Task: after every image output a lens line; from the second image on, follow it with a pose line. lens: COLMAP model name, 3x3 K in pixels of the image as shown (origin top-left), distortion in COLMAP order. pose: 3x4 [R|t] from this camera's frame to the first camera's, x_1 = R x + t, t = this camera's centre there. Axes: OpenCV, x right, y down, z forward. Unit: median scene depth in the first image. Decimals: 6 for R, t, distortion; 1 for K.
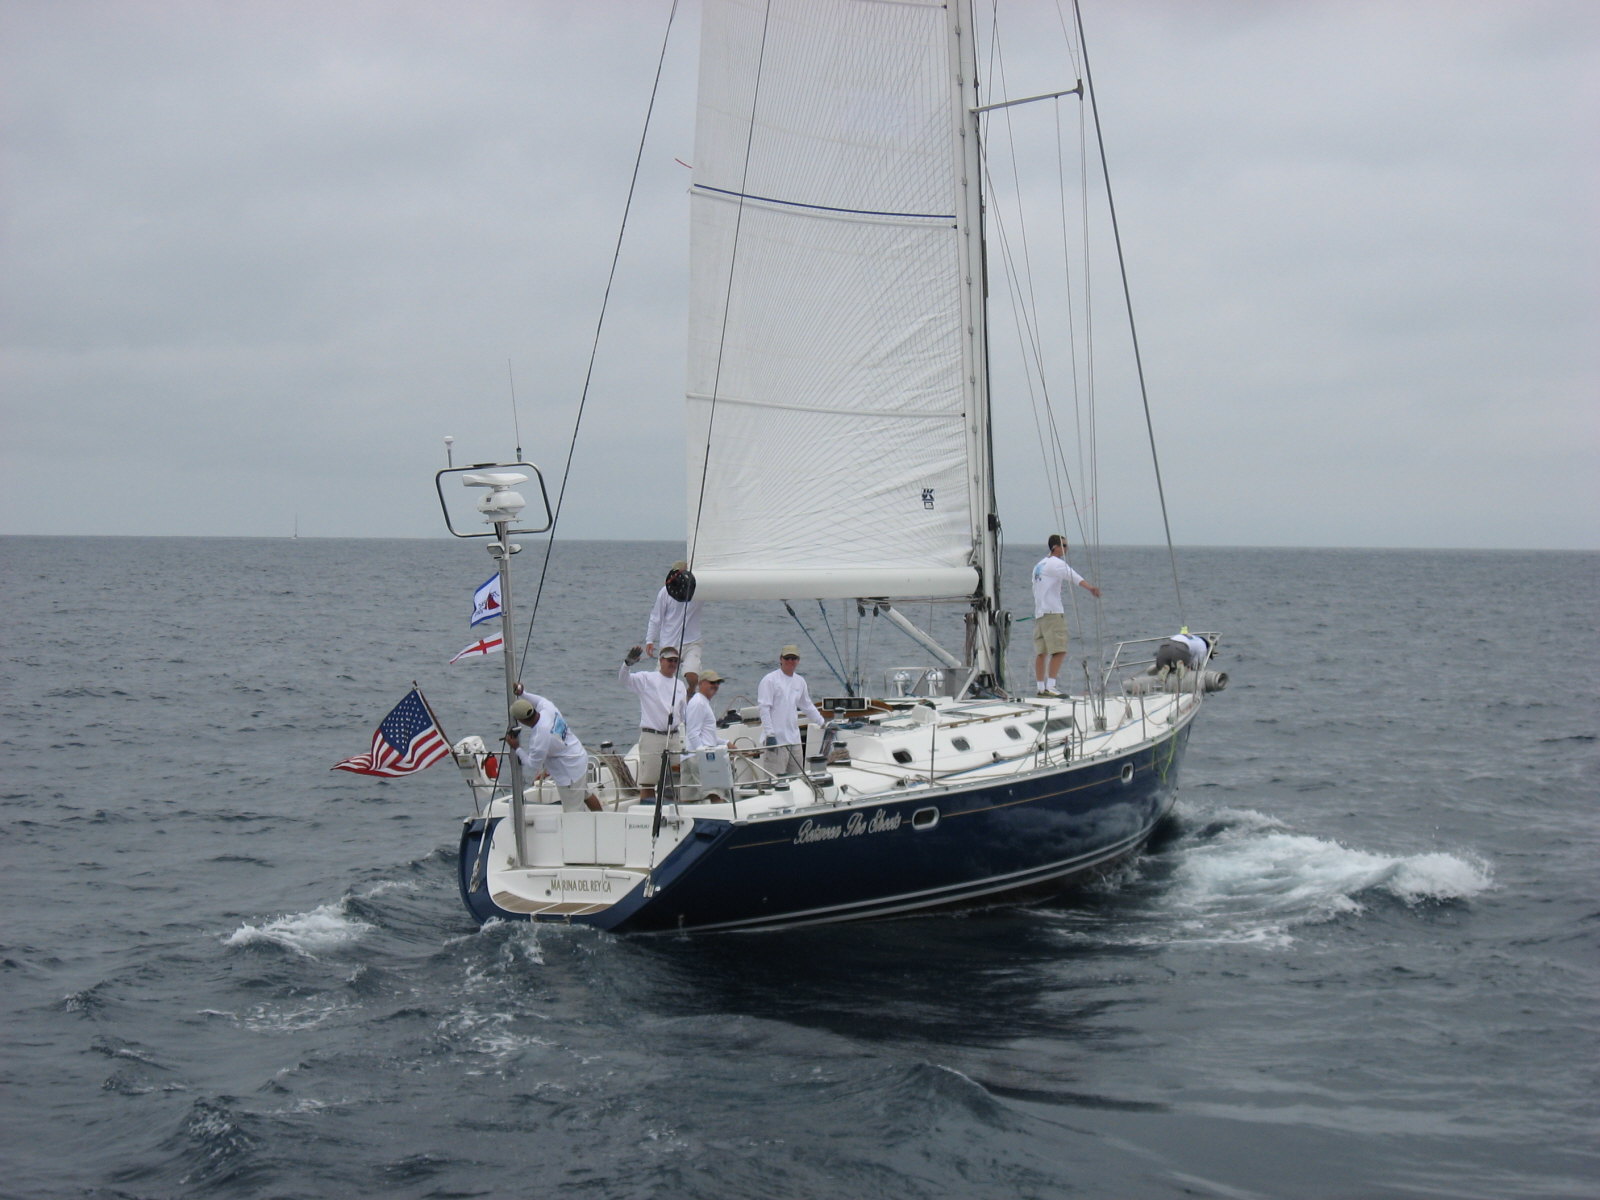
lens RADIAL K [[3116.9, 0, 800.0], [0, 3116.9, 600.0], [0, 0, 1]] dist [-0.029523, -0.065822]
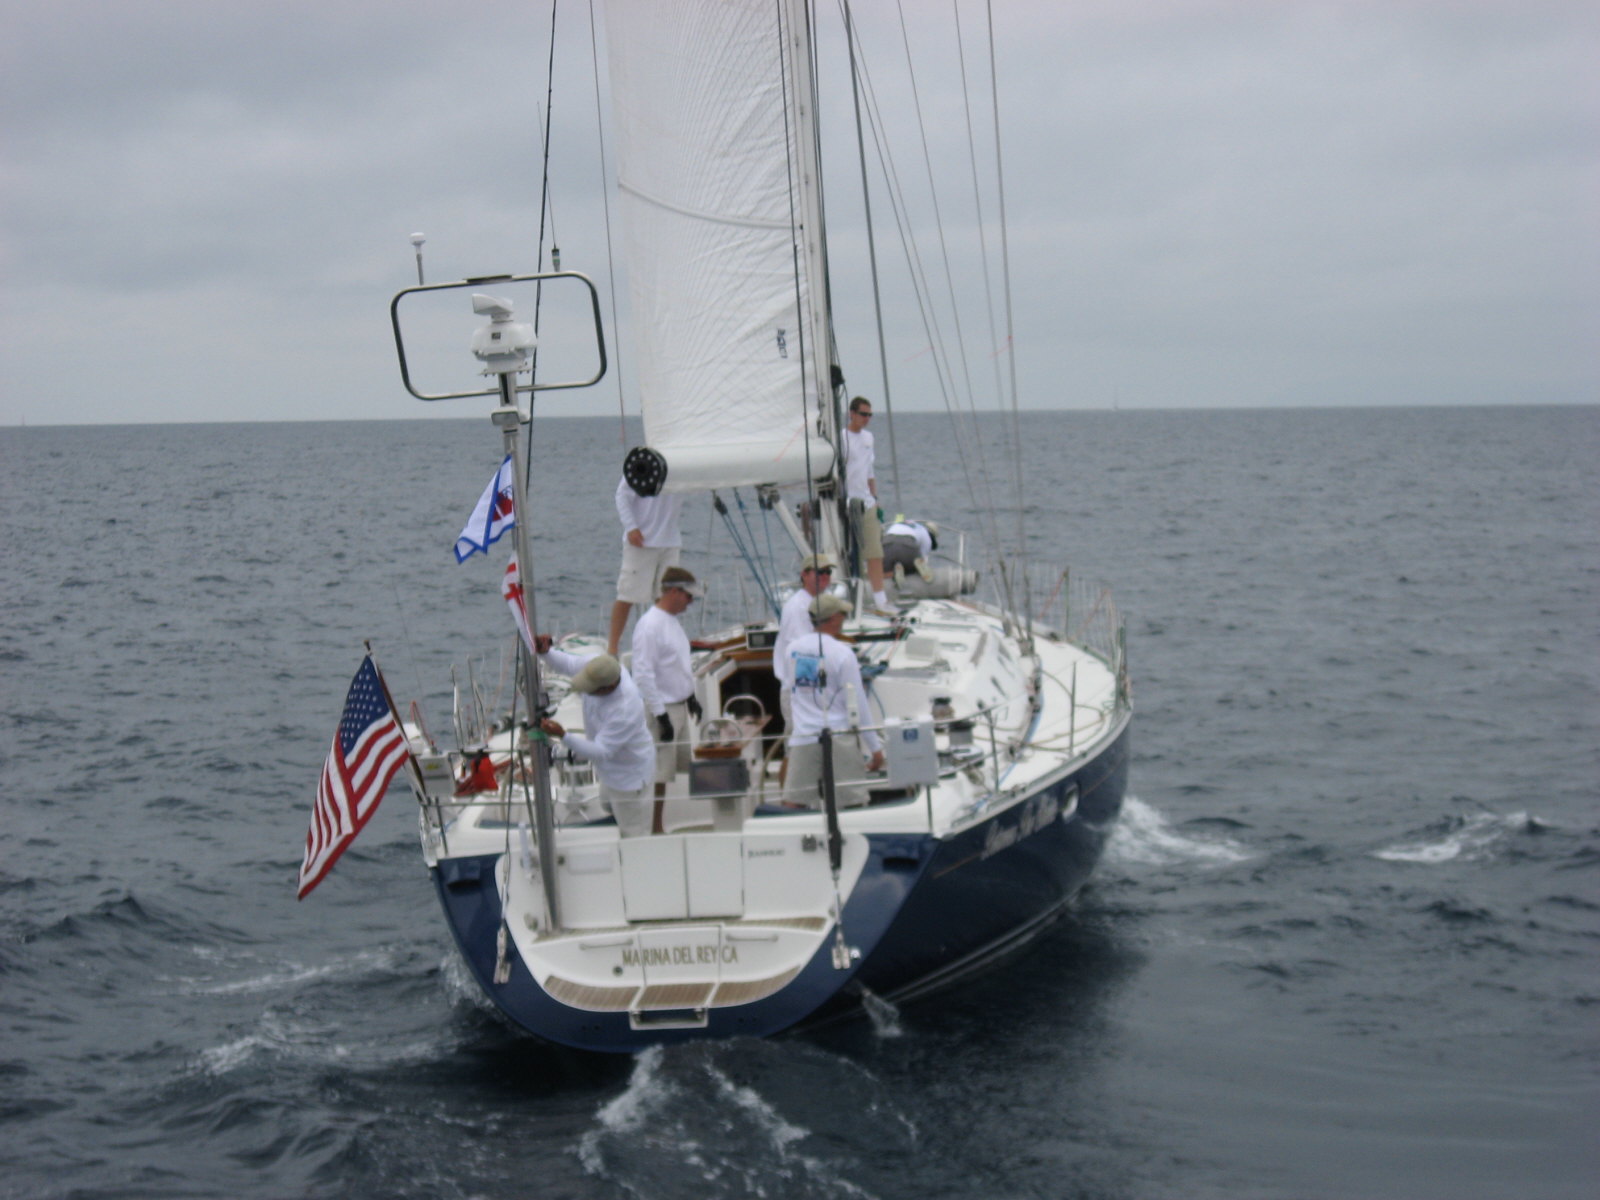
lens RADIAL K [[3116.9, 0, 800.0], [0, 3116.9, 600.0], [0, 0, 1]] dist [-0.029523, -0.065822]
pose [[0.927178, -0.051459, 0.371070, -0.265343], [0.039488, 0.998427, 0.039792, -0.002590], [-0.372534, -0.022241, 0.927752, 0.403475]]
